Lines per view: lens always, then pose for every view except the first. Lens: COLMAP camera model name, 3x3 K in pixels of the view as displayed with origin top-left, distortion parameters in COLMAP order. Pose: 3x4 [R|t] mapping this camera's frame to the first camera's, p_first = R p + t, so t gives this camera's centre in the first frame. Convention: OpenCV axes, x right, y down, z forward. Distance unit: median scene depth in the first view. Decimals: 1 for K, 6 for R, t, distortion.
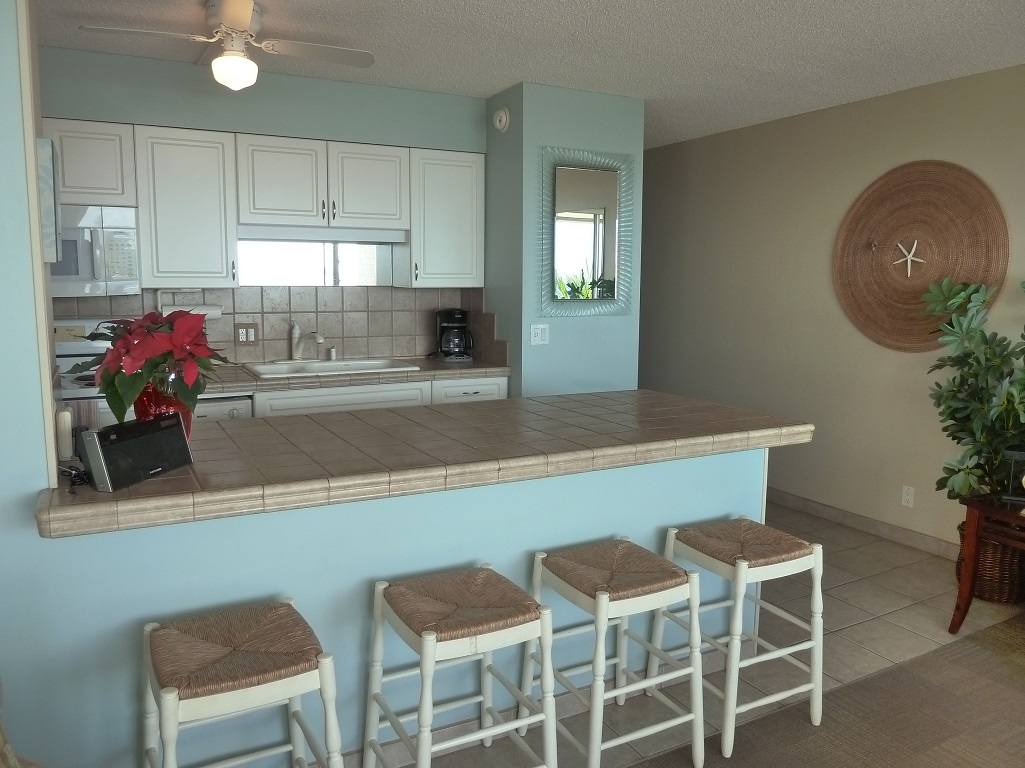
lens RADIAL K [[810.6, 0, 512.2], [0, 810.6, 383.7], [0, 0, 1]] dist [-0.012900, -0.001001]
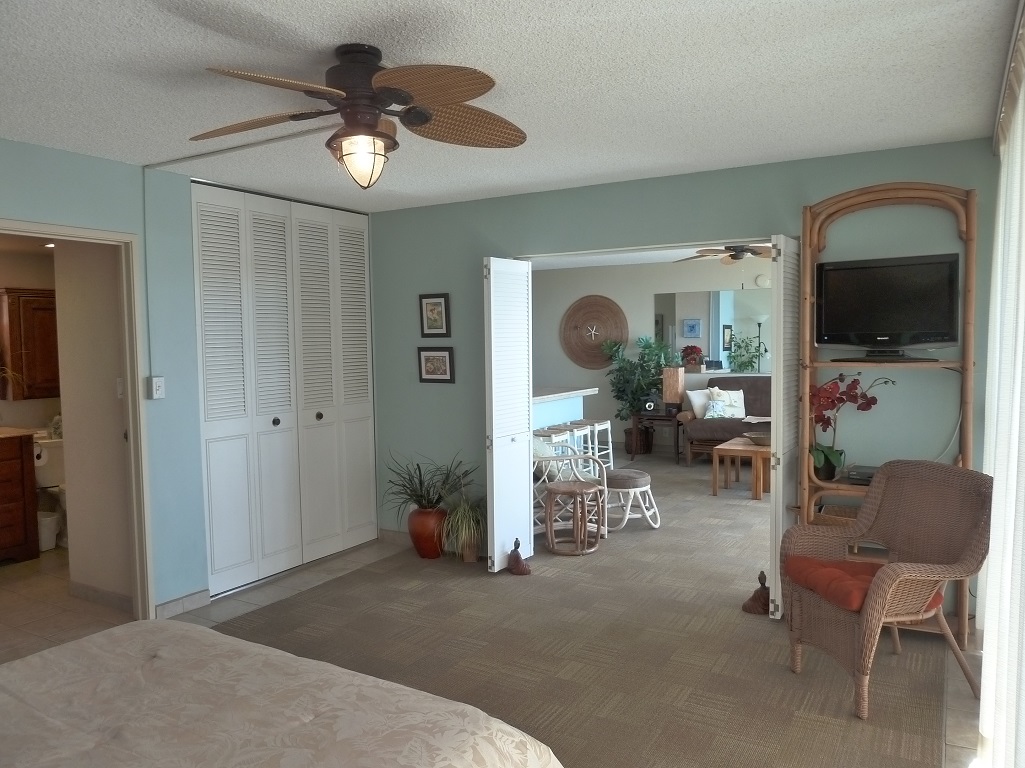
lens RADIAL K [[761.8, 0, 513.0], [0, 761.8, 386.3], [0, 0, 1]] dist [-0.034075, -0.000977]
pose [[0.862960, -0.037415, 0.503884, -1.032728], [0.078399, 0.995092, -0.060380, 0.150979], [-0.499152, 0.091610, 0.861658, -1.011452]]
